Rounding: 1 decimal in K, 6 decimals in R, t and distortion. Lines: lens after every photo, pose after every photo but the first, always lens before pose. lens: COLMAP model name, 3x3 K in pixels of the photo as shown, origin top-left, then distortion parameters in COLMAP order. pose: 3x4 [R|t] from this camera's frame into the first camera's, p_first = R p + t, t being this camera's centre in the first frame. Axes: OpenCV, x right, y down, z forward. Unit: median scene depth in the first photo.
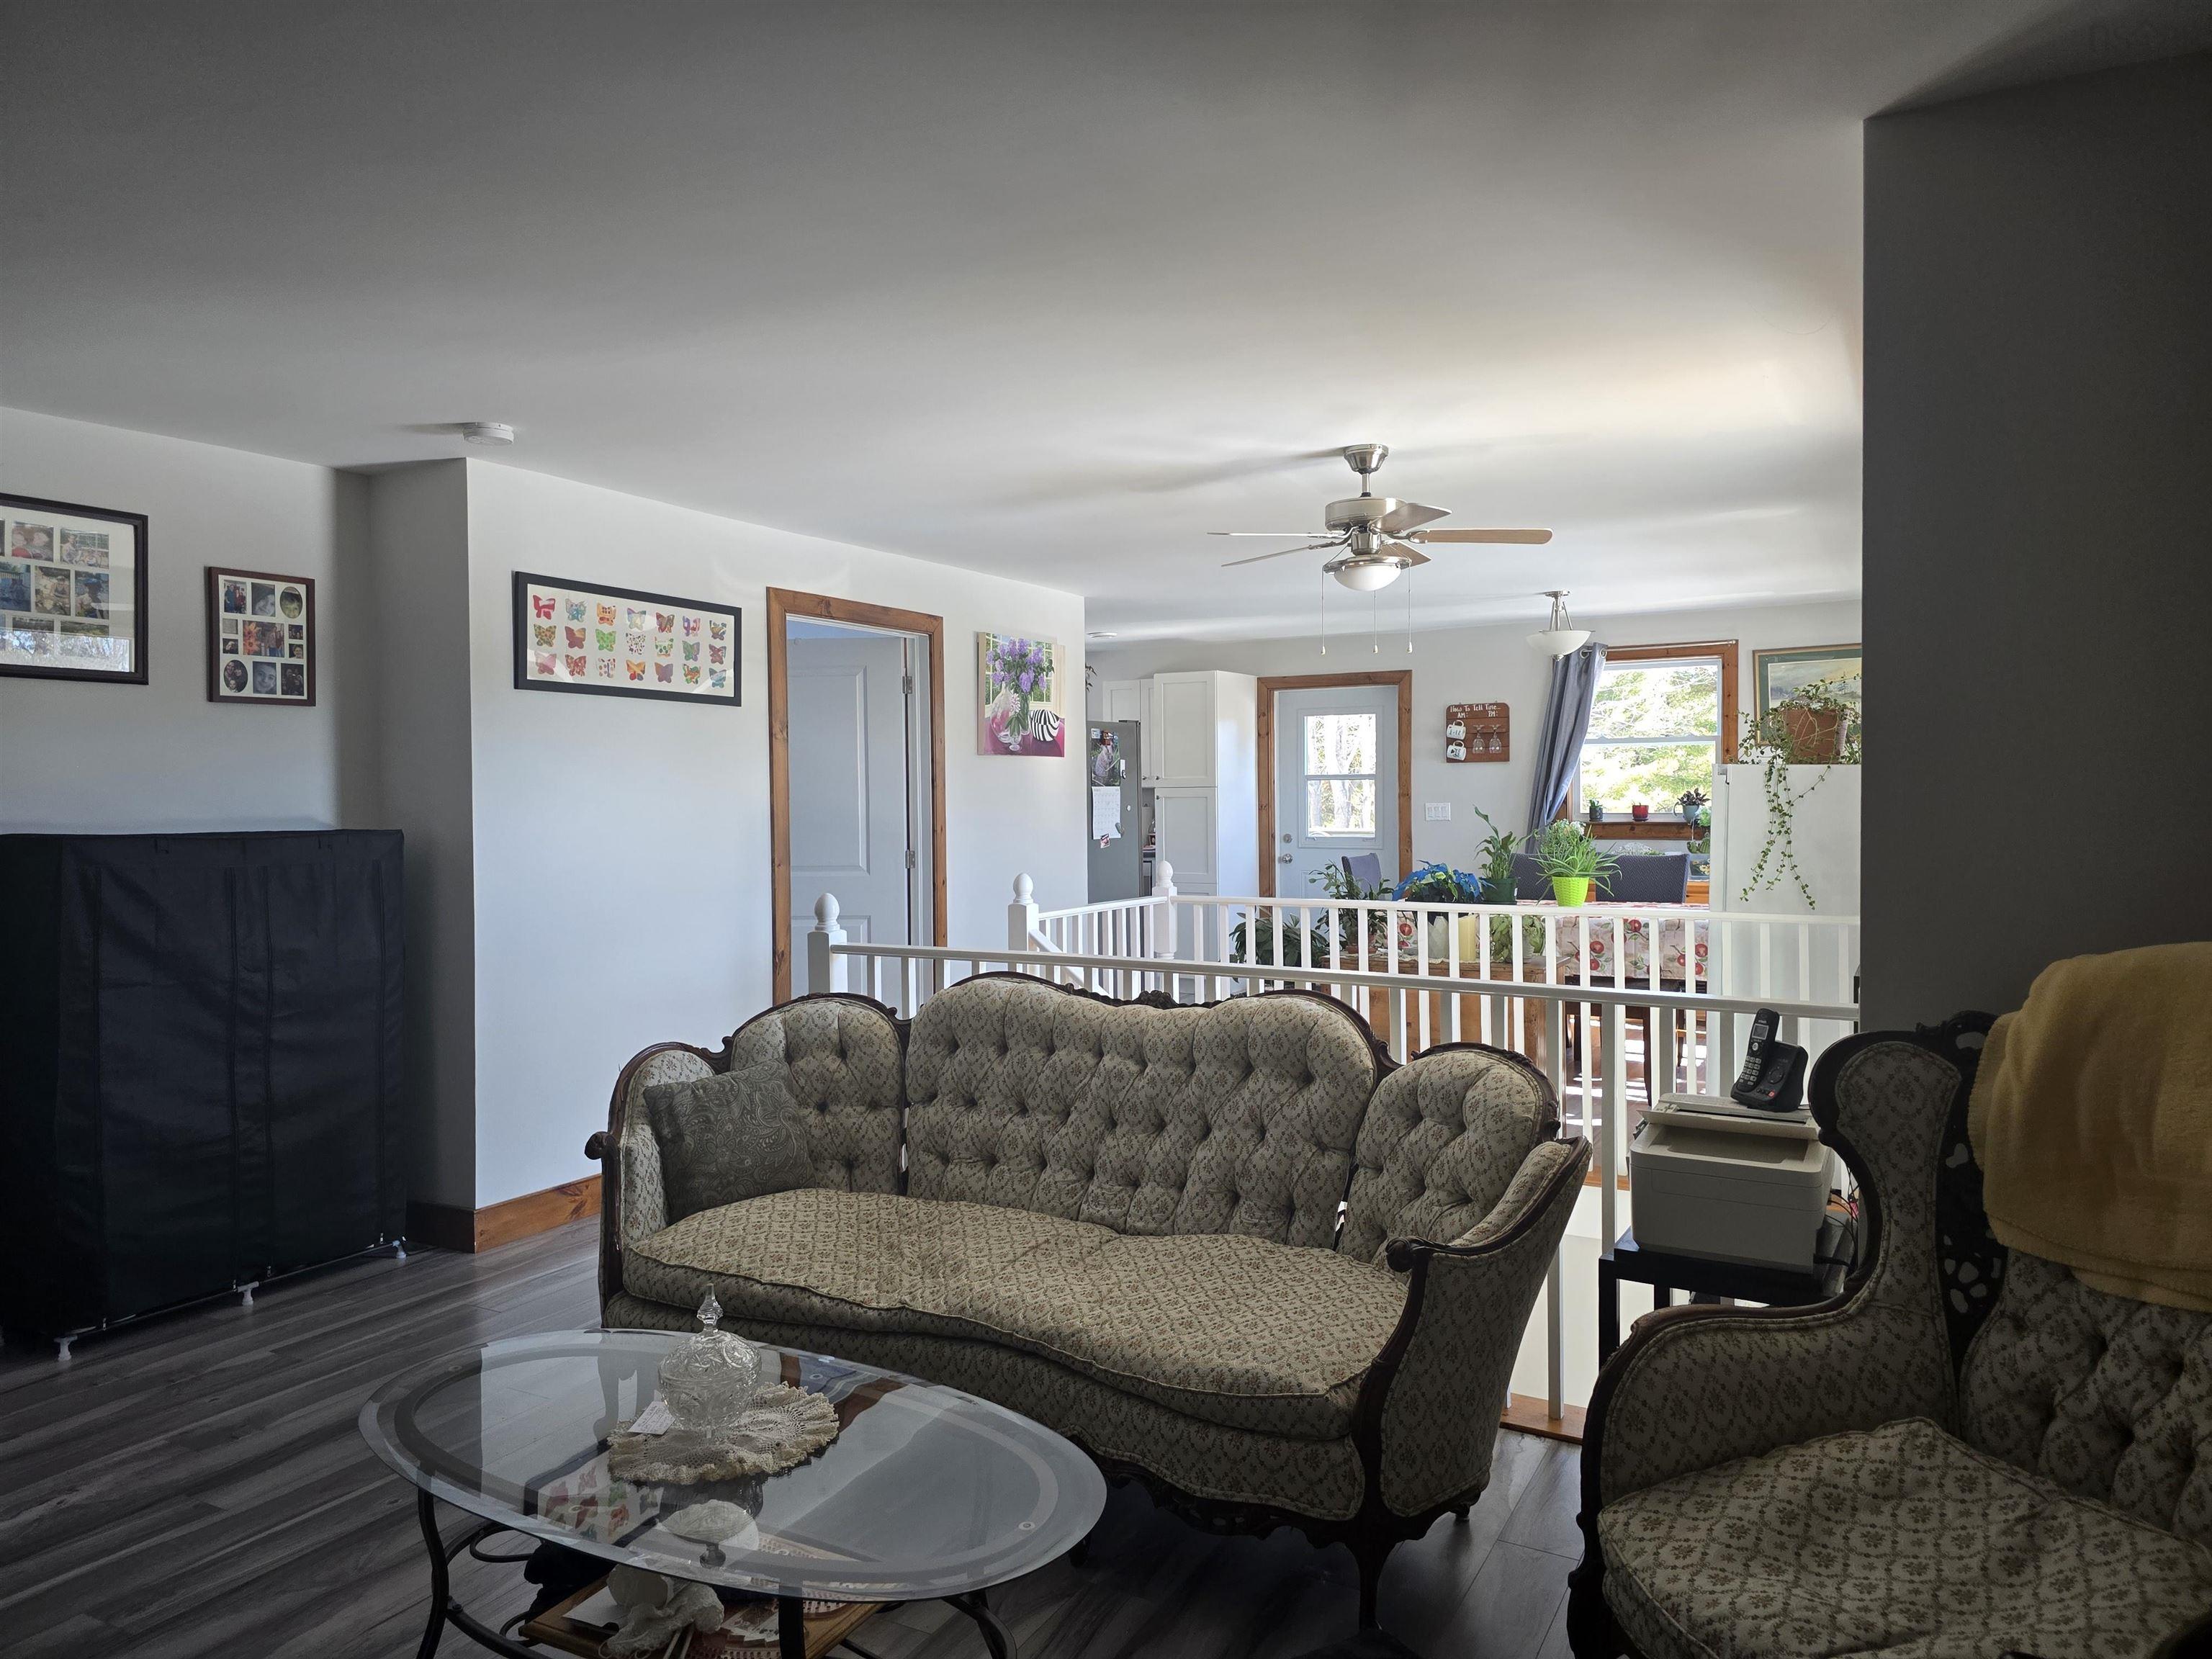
lens RADIAL K [[1451.1, 0, 1103.7], [0, 1451.1, 822.2], [0, 0, 1]] dist [-0.020483, -0.014560]
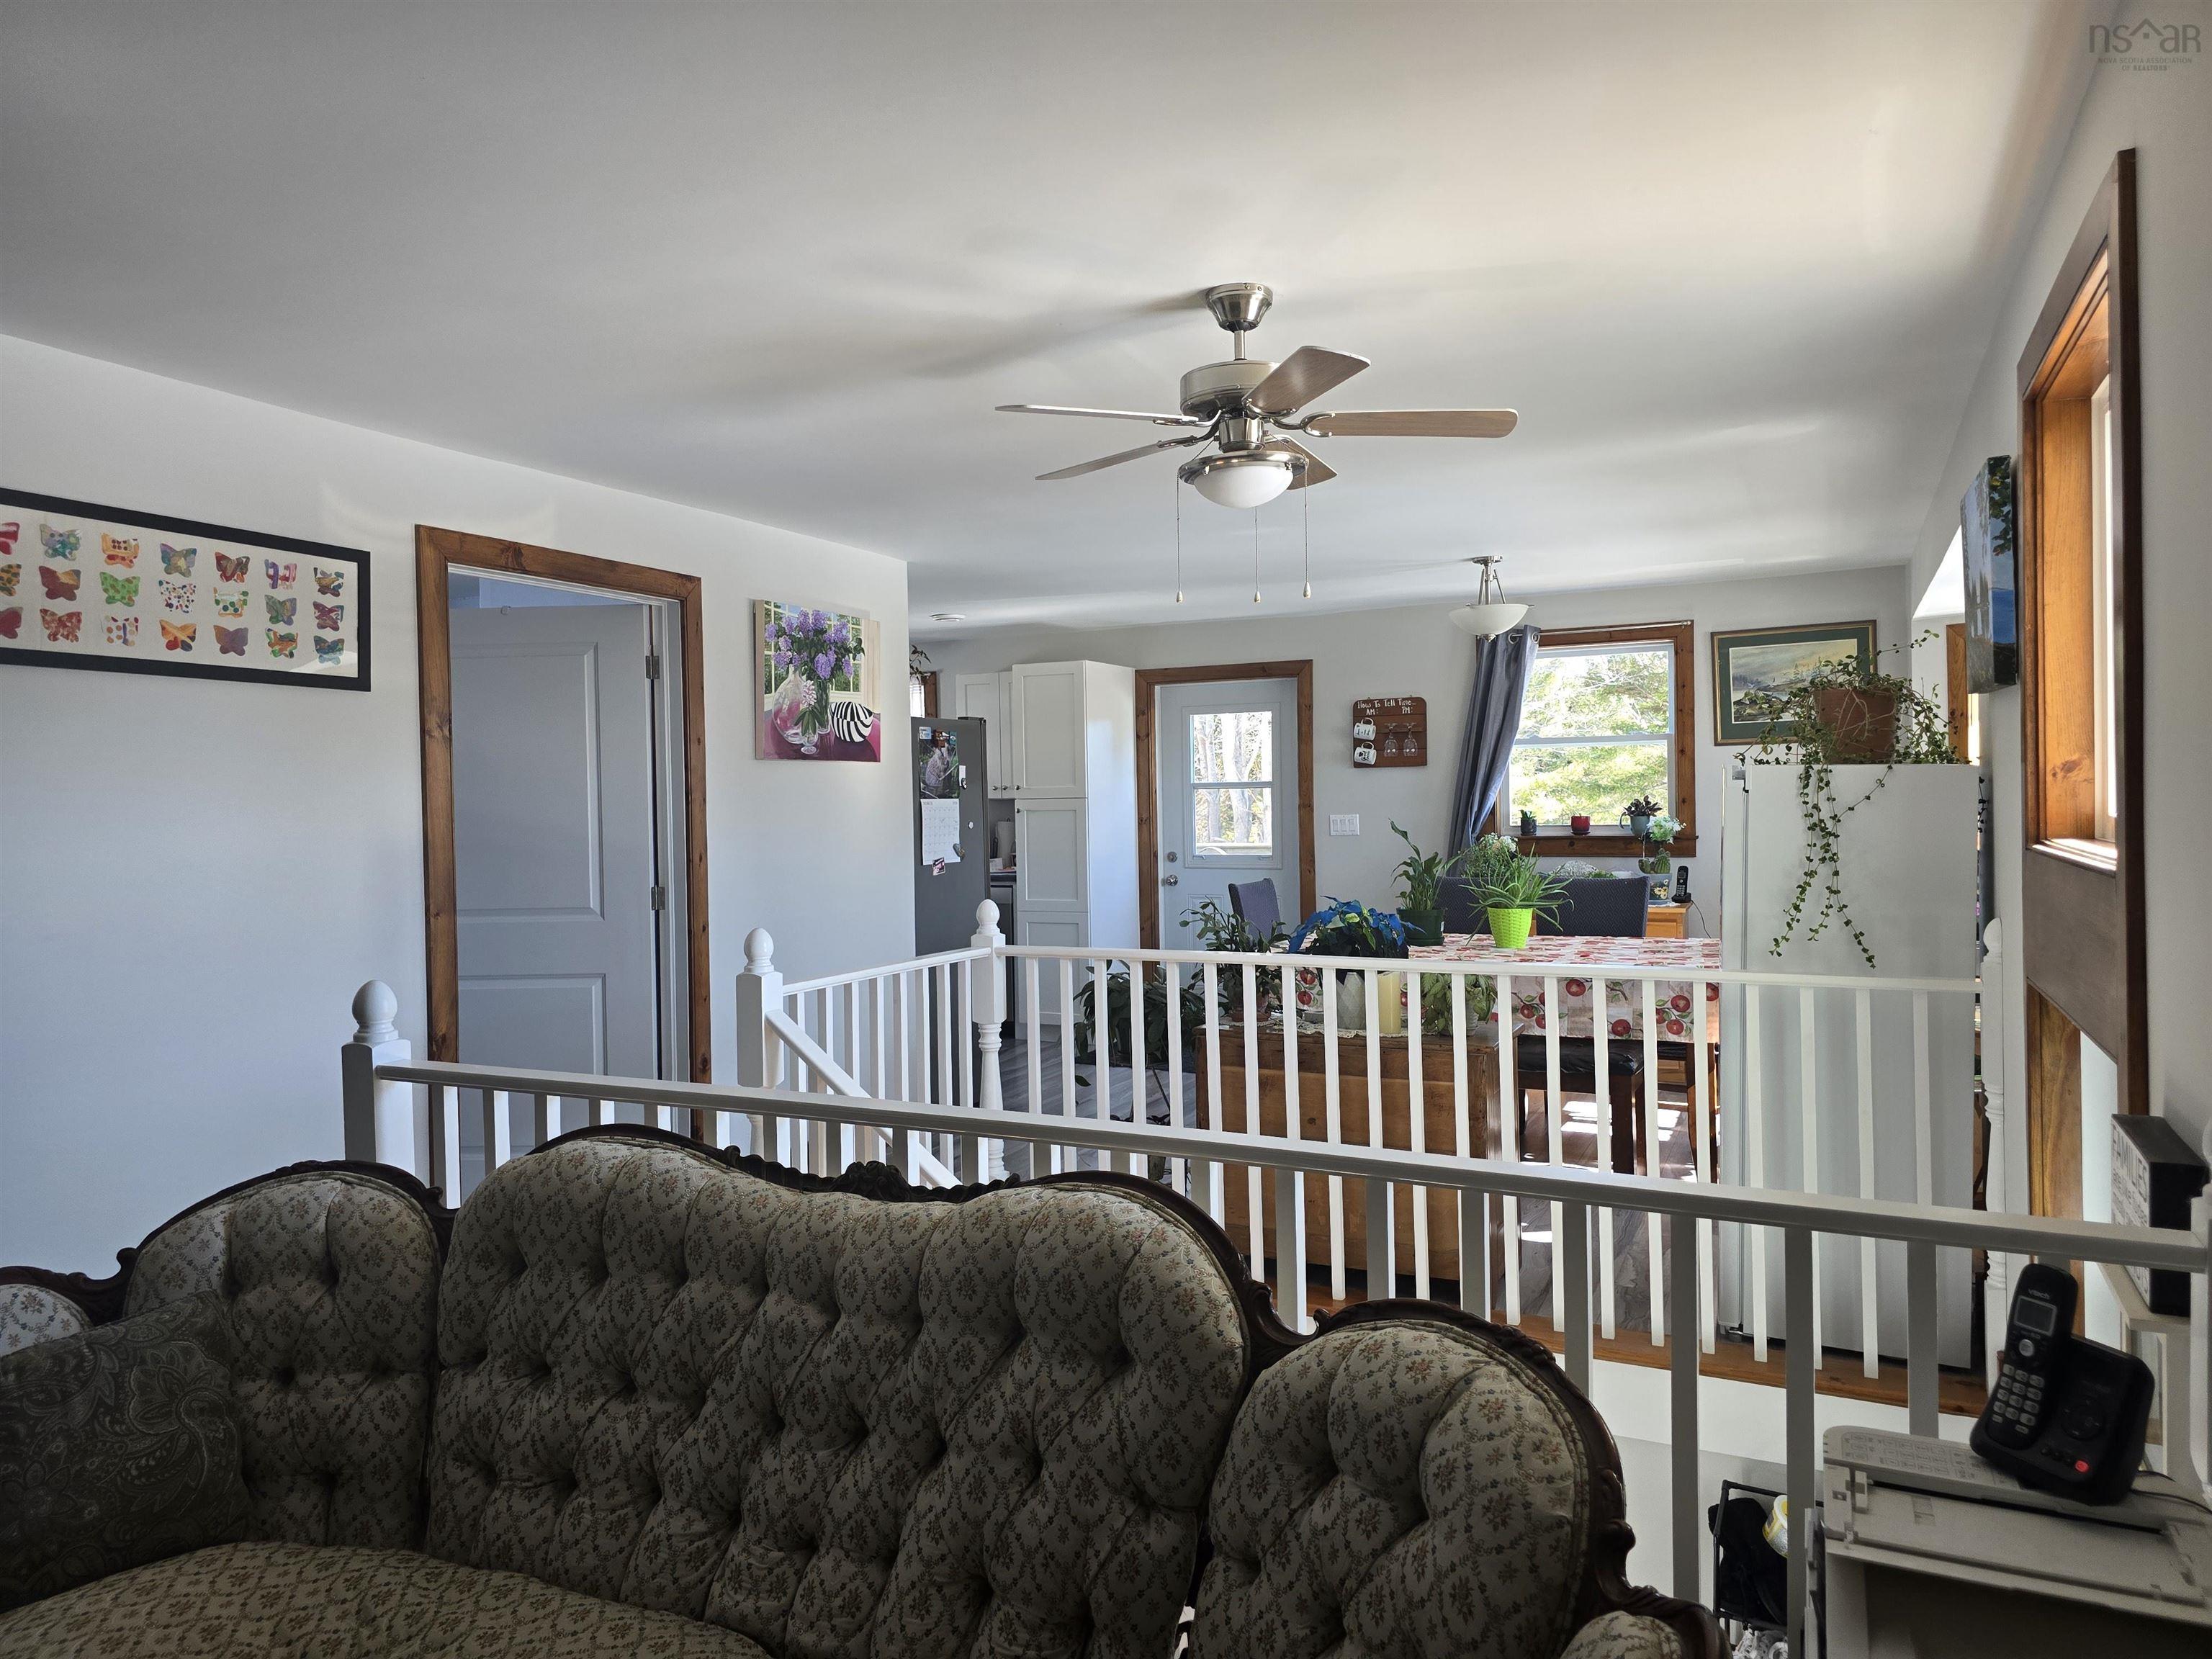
lens RADIAL K [[1451.1, 0, 1098.0], [0, 1451.1, 809.7], [0, 0, 1]] dist [-0.020483, -0.014560]
pose [[0.998130, -0.007127, 0.060716, 0.066670], [0.007995, 0.999869, -0.014065, -0.010623], [-0.060607, 0.014524, 0.998056, 0.308897]]
